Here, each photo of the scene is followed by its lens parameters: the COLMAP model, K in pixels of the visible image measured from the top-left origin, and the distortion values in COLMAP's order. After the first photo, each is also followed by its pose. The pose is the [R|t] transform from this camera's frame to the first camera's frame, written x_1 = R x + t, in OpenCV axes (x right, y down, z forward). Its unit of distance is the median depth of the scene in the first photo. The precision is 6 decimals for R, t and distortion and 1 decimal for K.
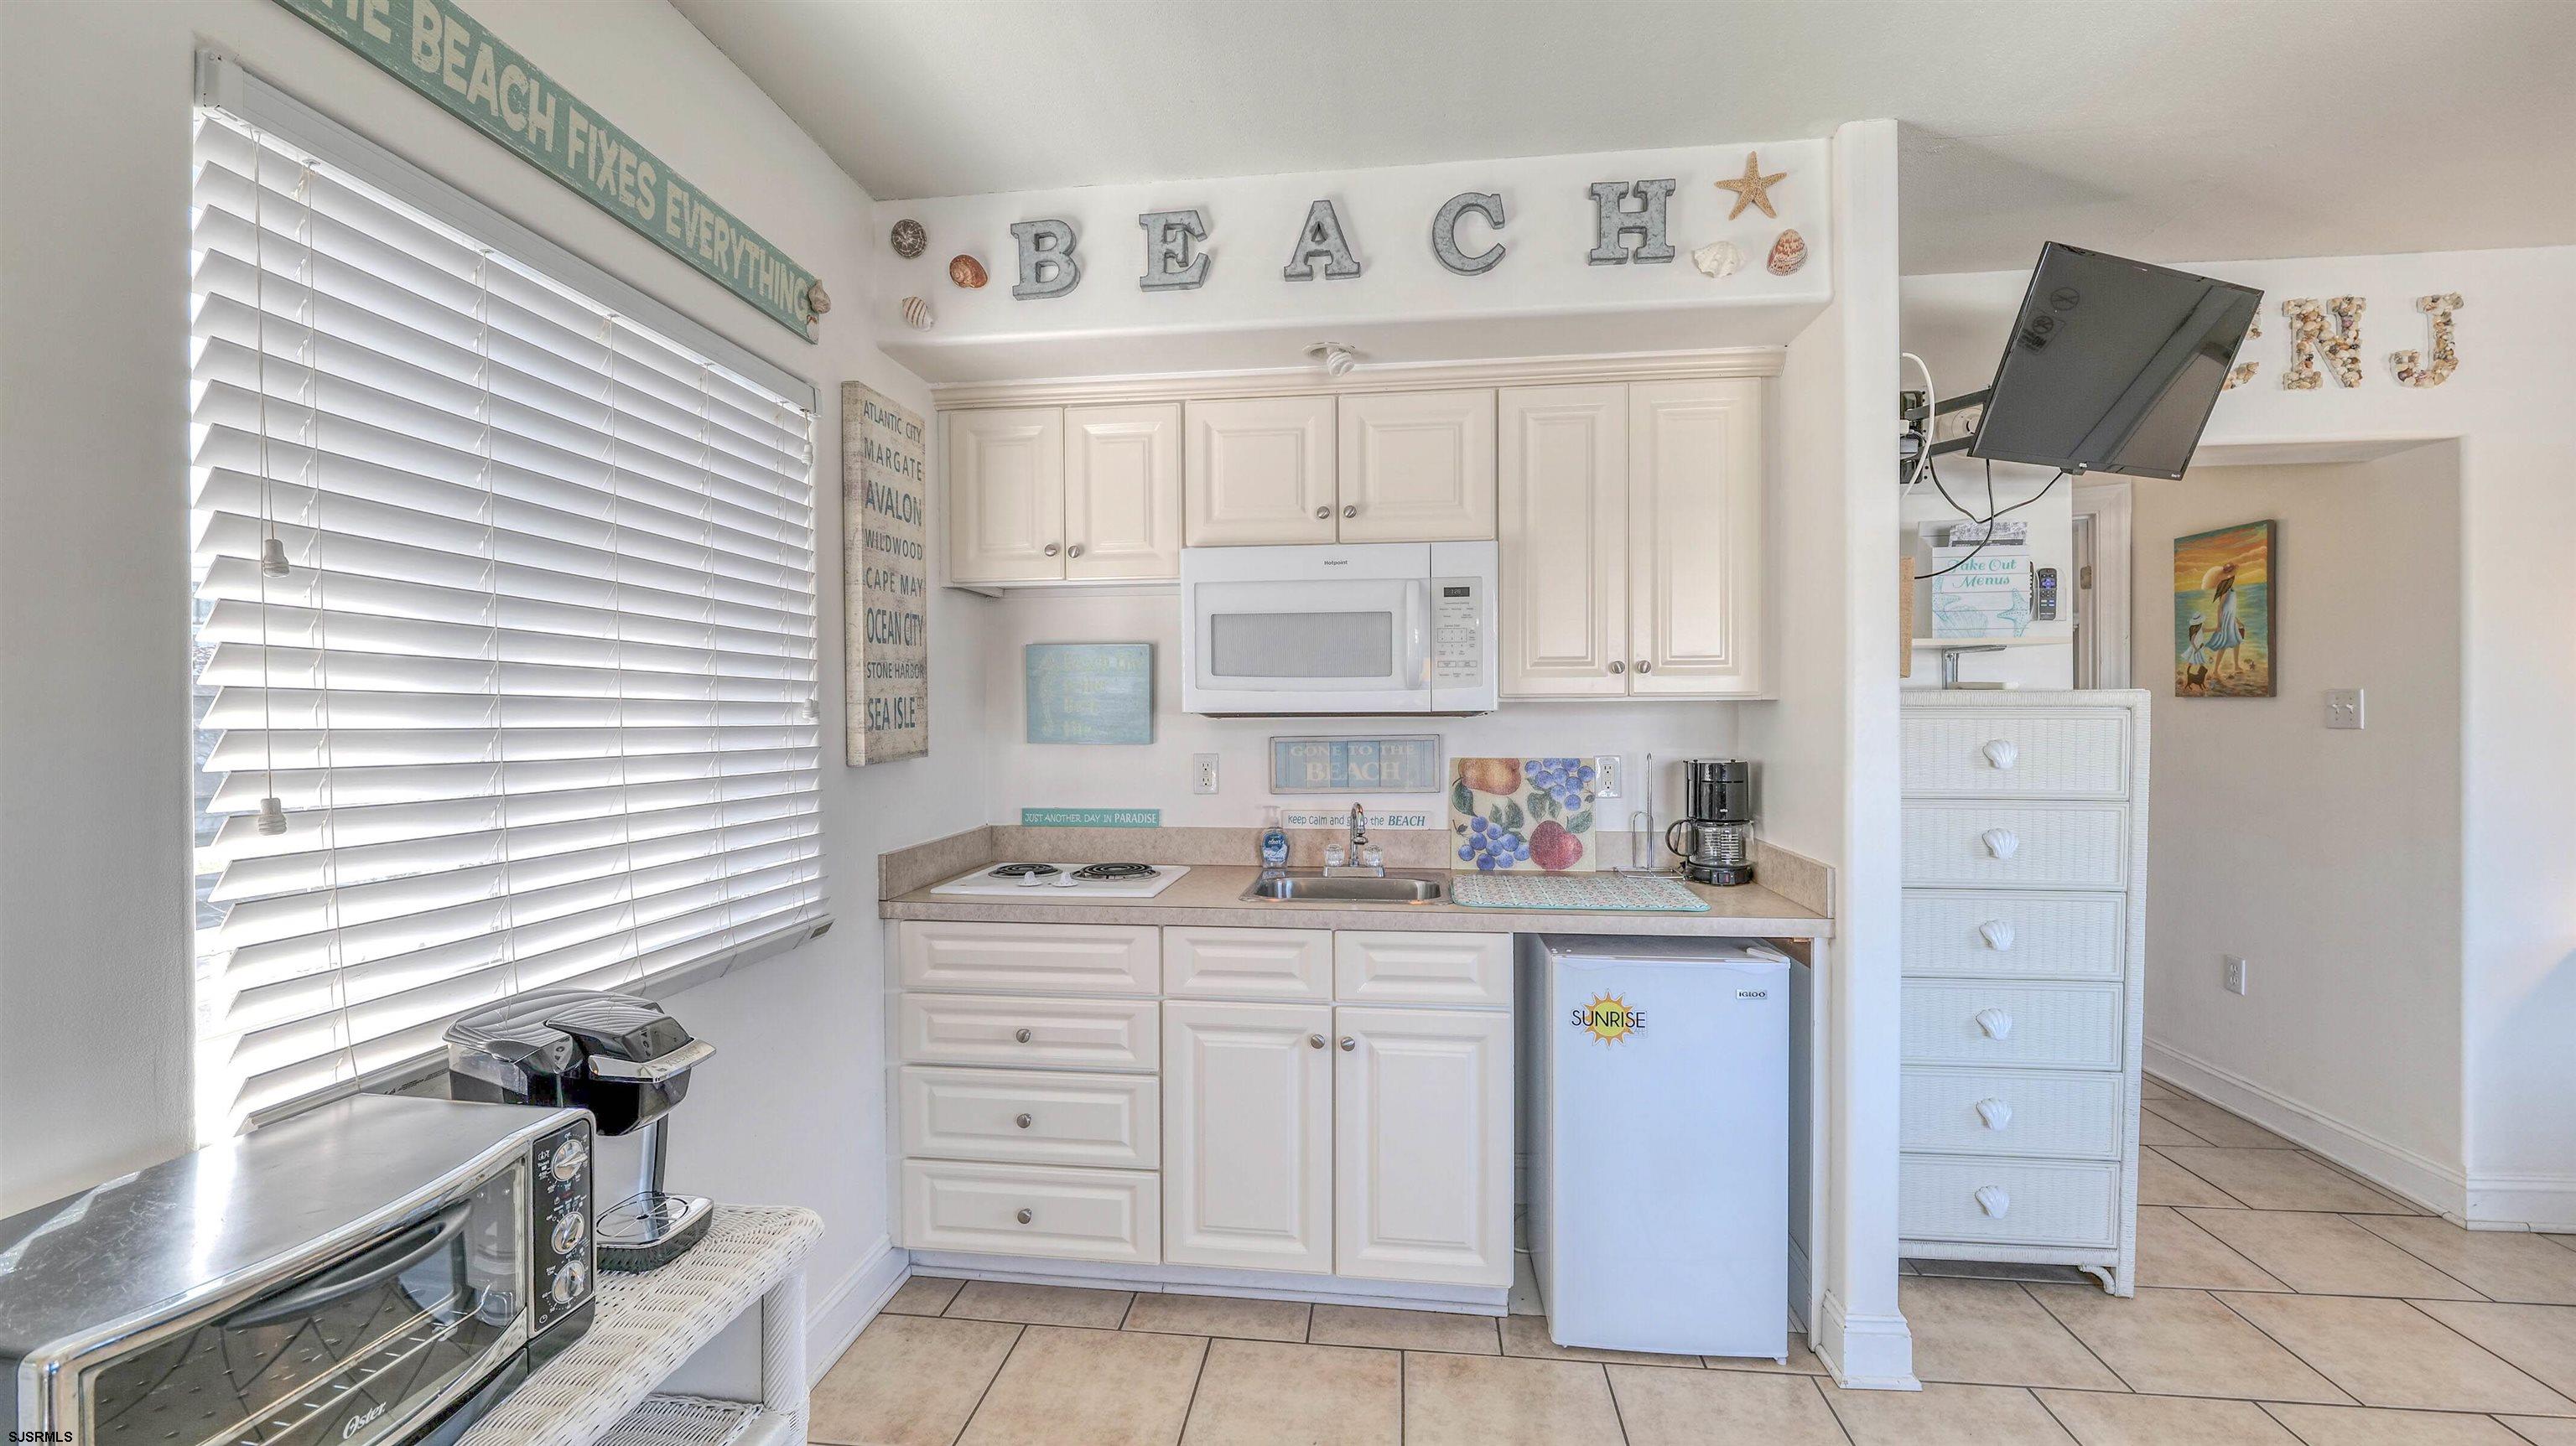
lens RADIAL K [[1045.2, 0, 1276.0], [0, 1045.2, 717.5], [0, 0, 1]] dist [-0.013432, 0.001420]
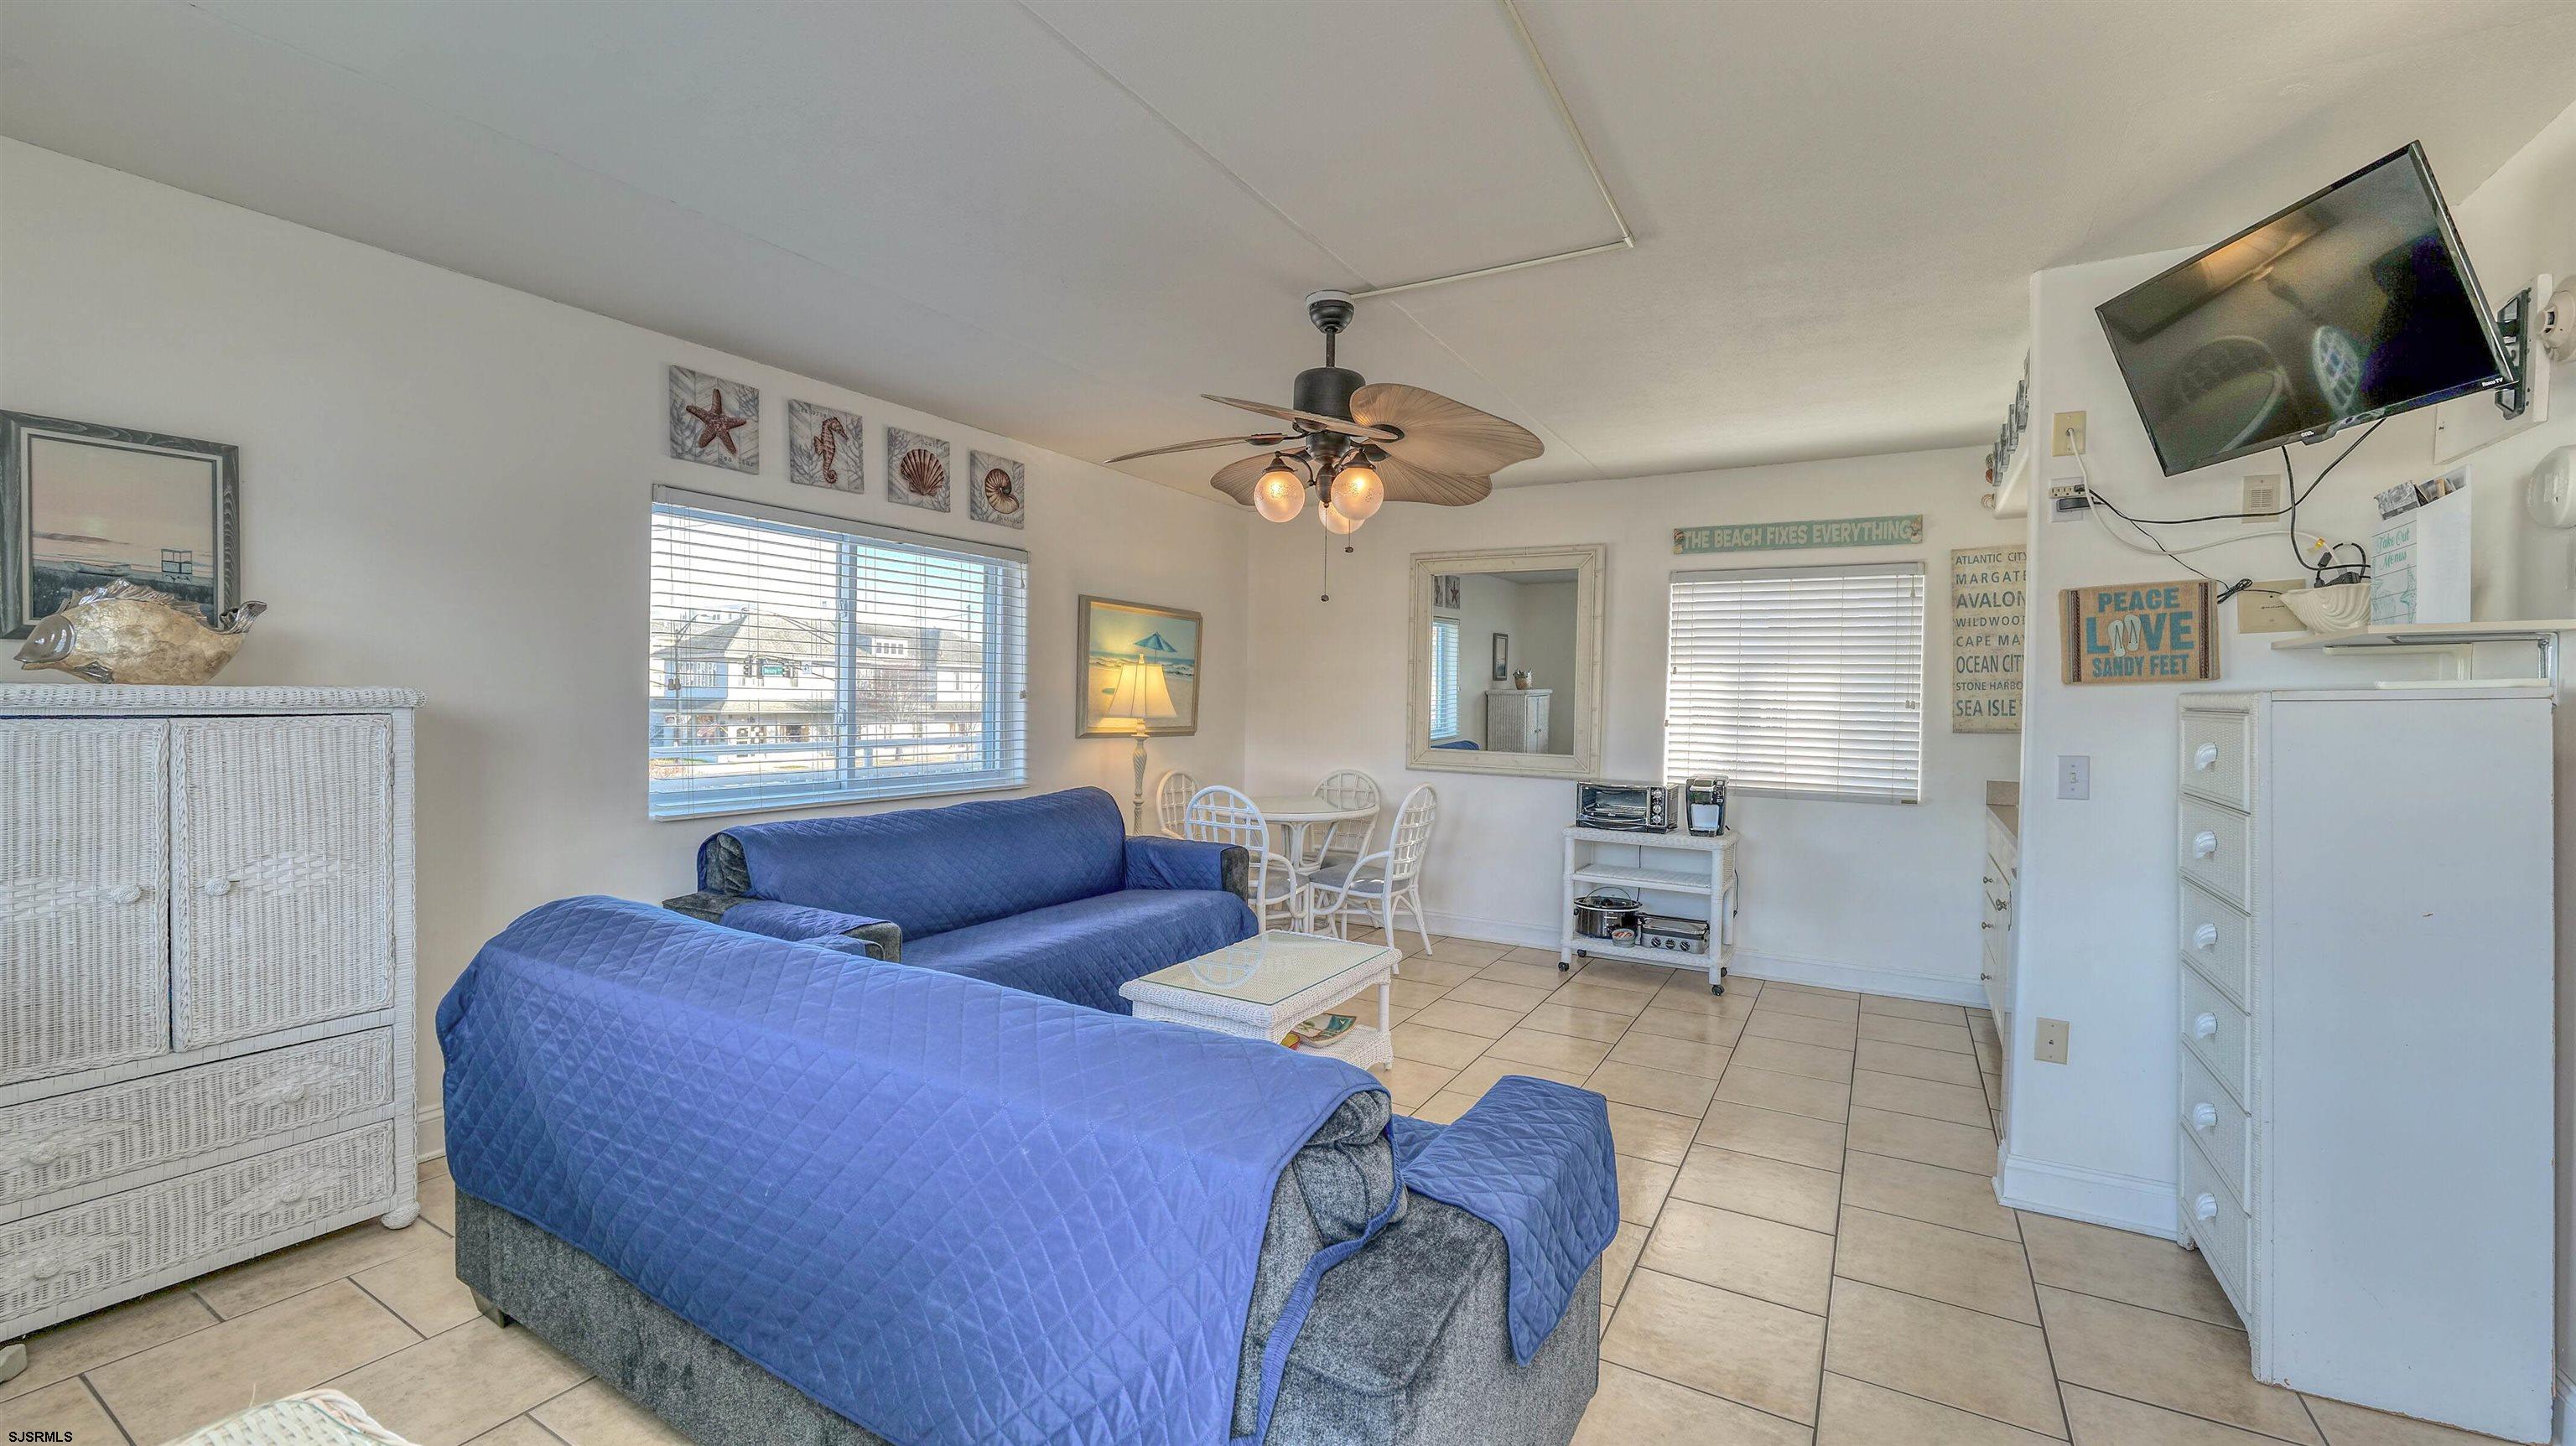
lens RADIAL K [[1045.2, 0, 1276.2], [0, 1045.2, 718.5], [0, 0, 1]] dist [-0.013432, 0.001420]
pose [[-0.403877, 0.017739, -0.914641, 1.979723], [-0.018504, 0.999449, 0.027555, -0.013435], [0.914626, 0.028054, -0.403326, 0.579676]]
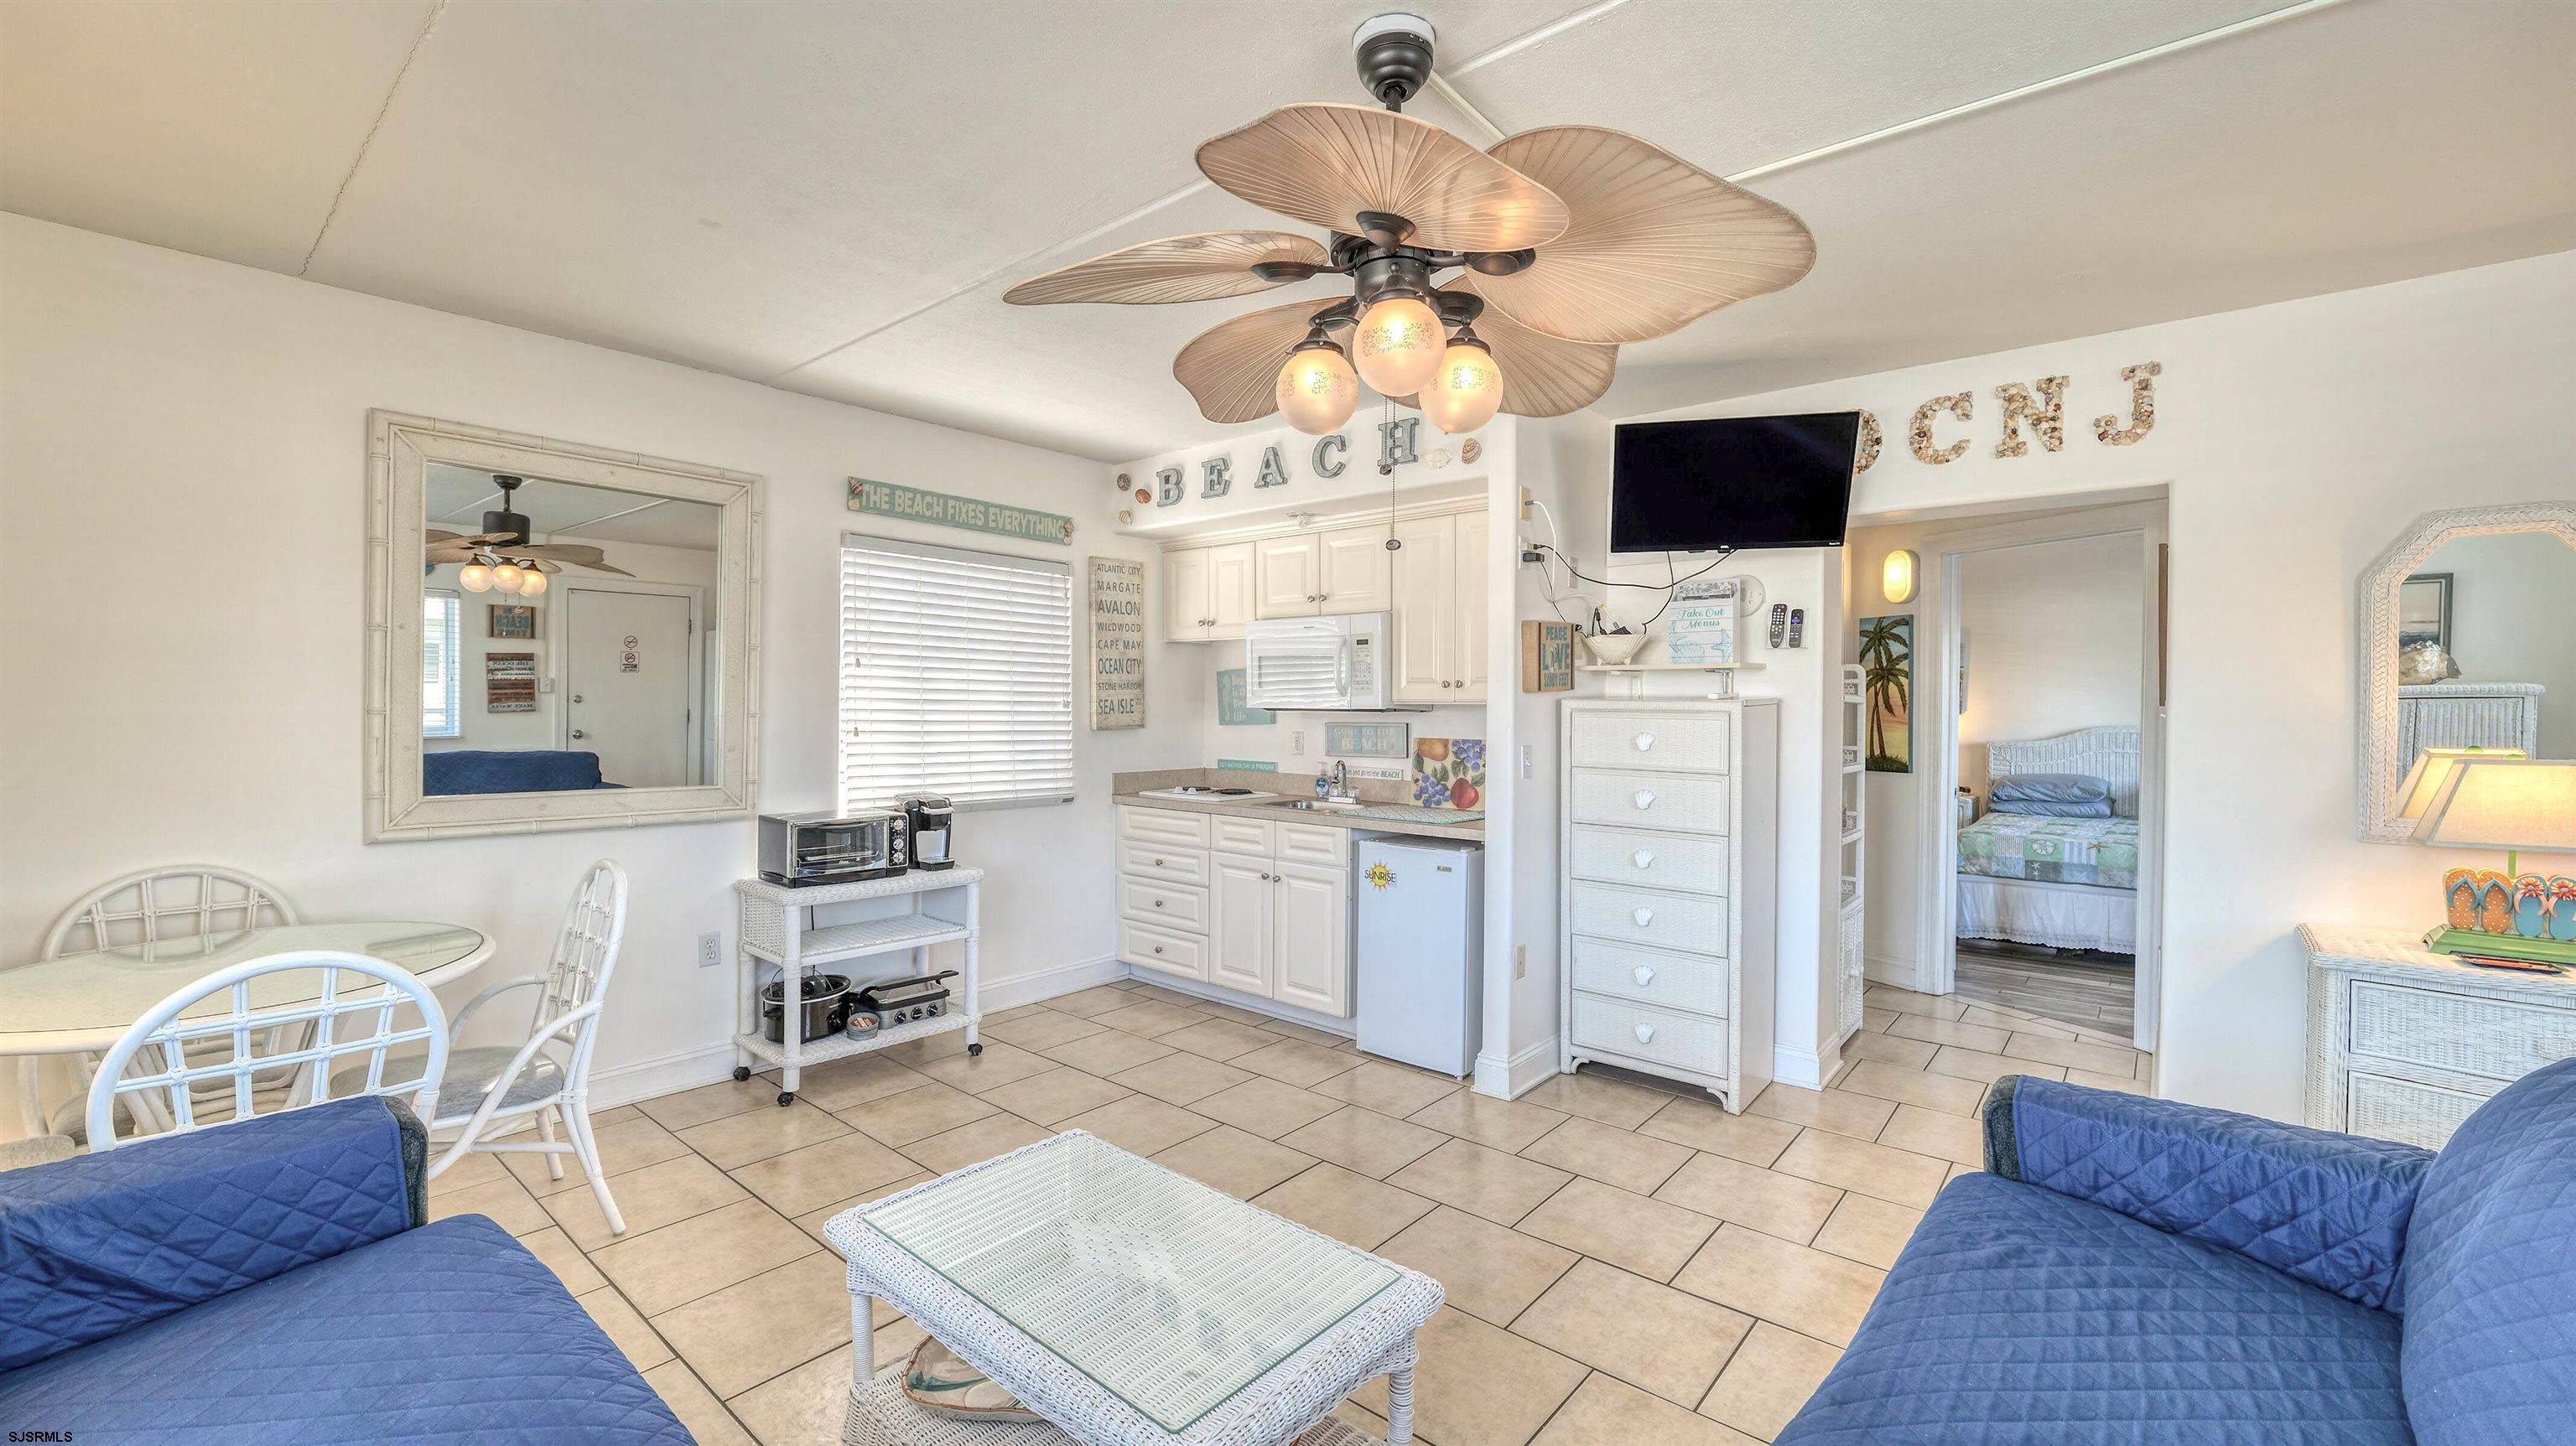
lens RADIAL K [[1045.2, 0, 1277.5], [0, 1045.2, 720.0], [0, 0, 1]] dist [-0.013432, 0.001420]
pose [[0.829896, 0.018841, -0.557600, 1.111335], [-0.014810, 0.999821, 0.011741, -0.006408], [0.557721, -0.001485, 0.830027, -0.595369]]
